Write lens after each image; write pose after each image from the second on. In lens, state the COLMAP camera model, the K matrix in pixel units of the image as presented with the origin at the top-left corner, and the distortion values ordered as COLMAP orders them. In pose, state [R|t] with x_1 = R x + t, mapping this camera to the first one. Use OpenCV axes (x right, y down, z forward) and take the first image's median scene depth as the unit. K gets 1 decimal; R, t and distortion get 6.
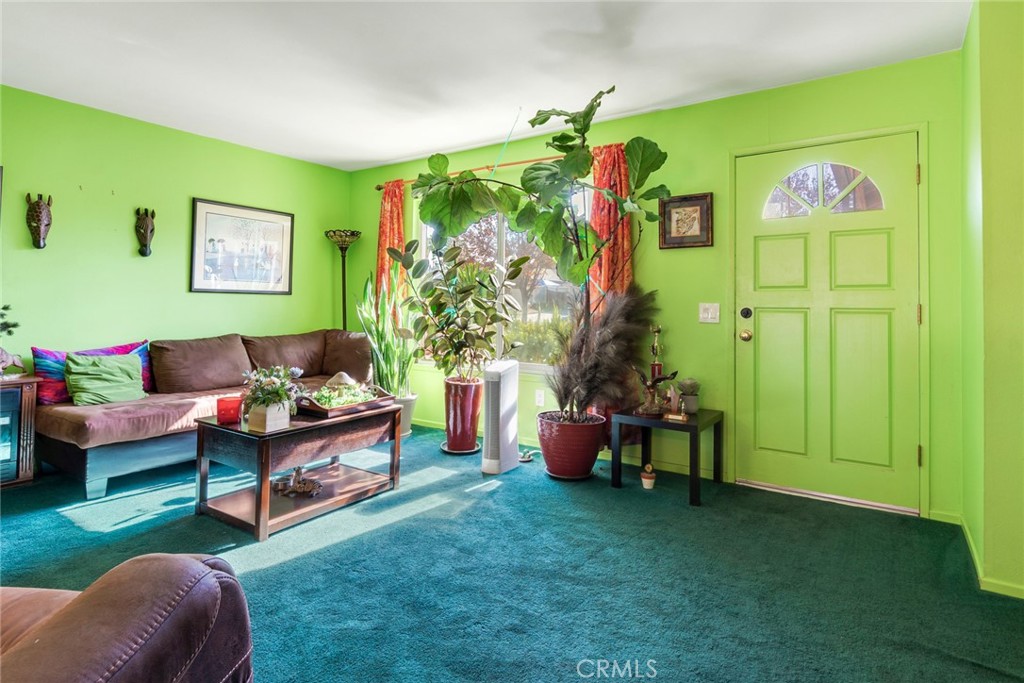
lens RADIAL K [[544.6, 0, 510.8], [0, 544.6, 298.6], [0, 0, 1]] dist [0.017335, -0.006662]
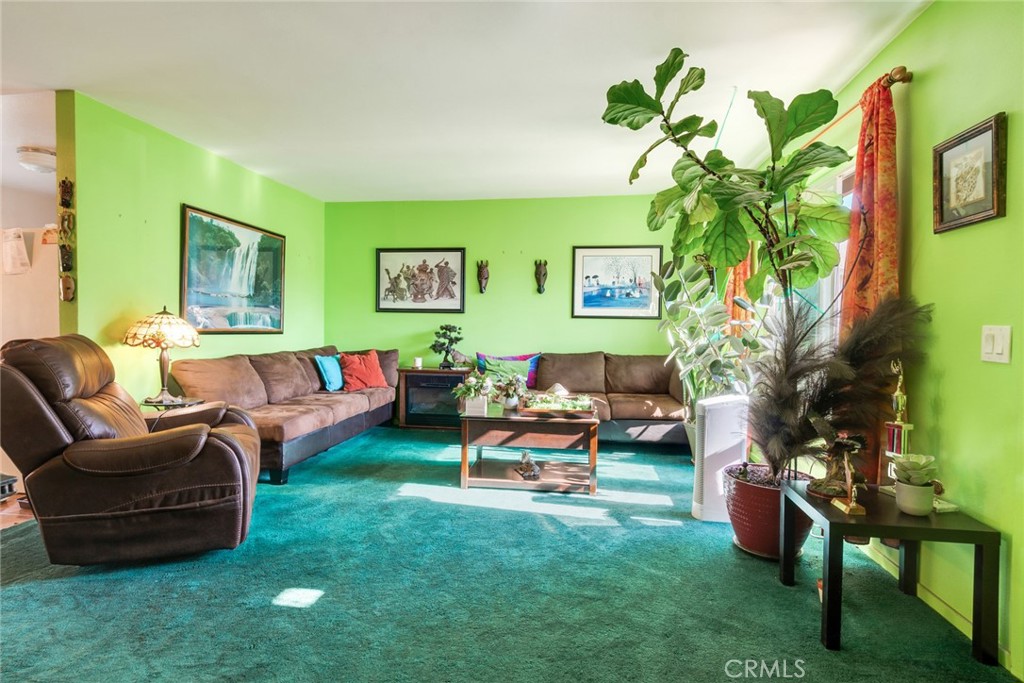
lens RADIAL K [[544.6, 0, 506.7], [0, 544.6, 336.7], [0, 0, 1]] dist [0.017335, -0.006662]
pose [[0.431558, 0.016884, -0.901927, 0.597622], [0.002247, 0.999802, 0.019791, 0.007395], [0.902082, -0.010568, 0.431434, 0.323614]]
